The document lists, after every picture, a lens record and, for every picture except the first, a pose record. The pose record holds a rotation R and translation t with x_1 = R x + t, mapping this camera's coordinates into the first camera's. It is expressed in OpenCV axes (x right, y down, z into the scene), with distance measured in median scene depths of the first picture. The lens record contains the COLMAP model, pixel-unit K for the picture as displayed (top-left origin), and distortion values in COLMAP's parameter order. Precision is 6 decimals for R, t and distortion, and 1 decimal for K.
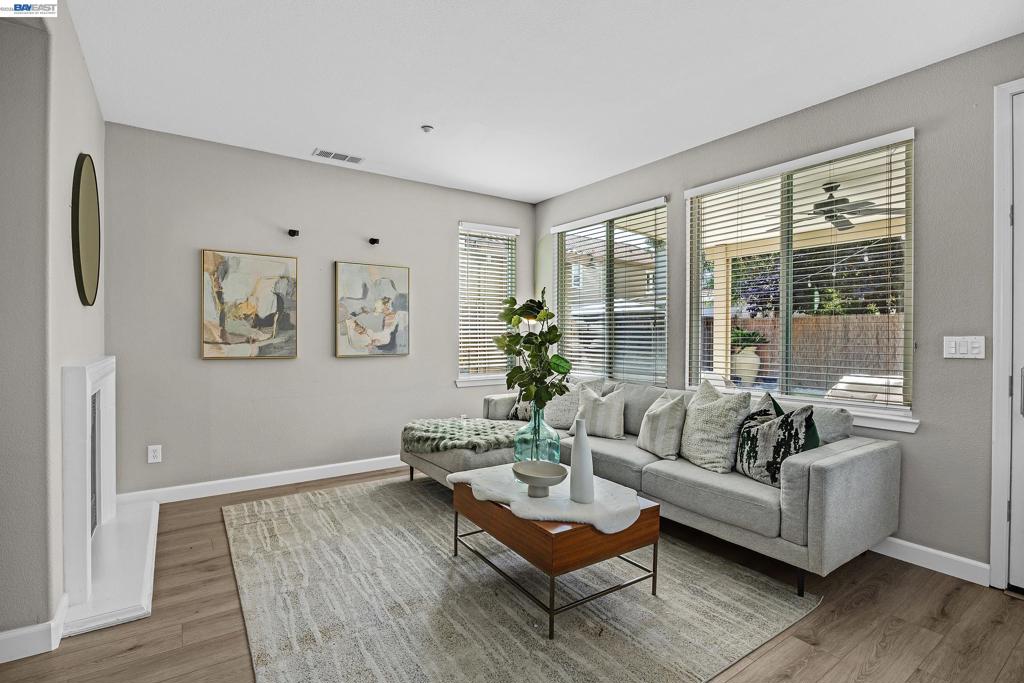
lens RADIAL K [[486.5, 0, 511.6], [0, 486.5, 339.2], [0, 0, 1]] dist [-0.021972, 0.000479]
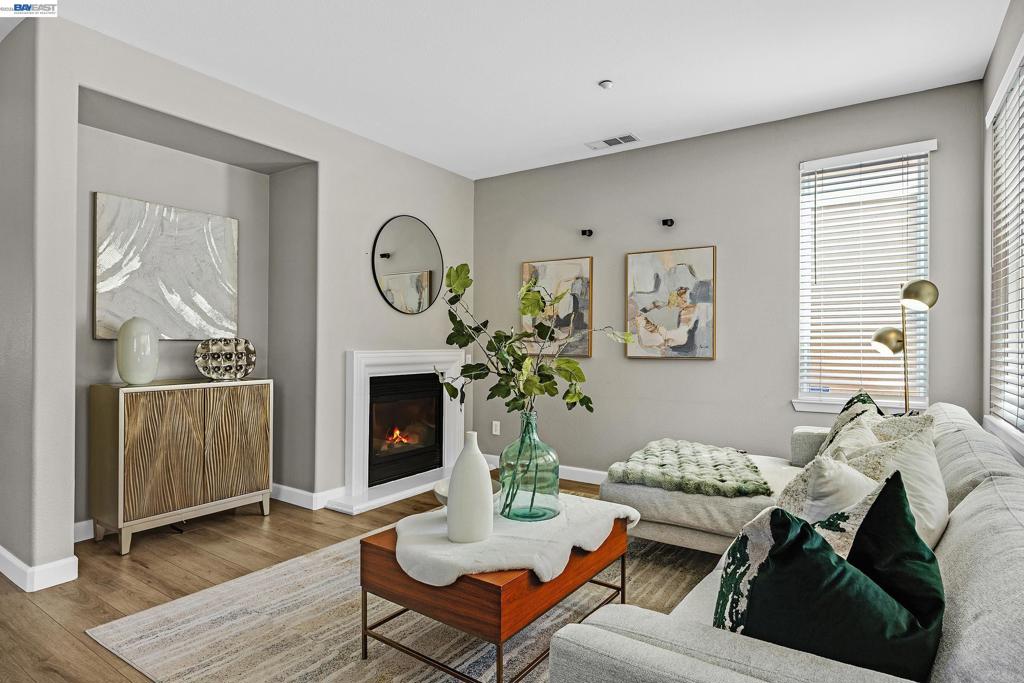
lens RADIAL K [[554.7, 0, 509.6], [0, 554.7, 343.1], [0, 0, 1]] dist [-0.007217, -0.000292]
pose [[0.353165, -0.000206, -0.935561, 0.539913], [-0.014283, 0.999882, -0.005612, 0.017706], [0.935452, 0.015344, 0.353121, 0.421174]]
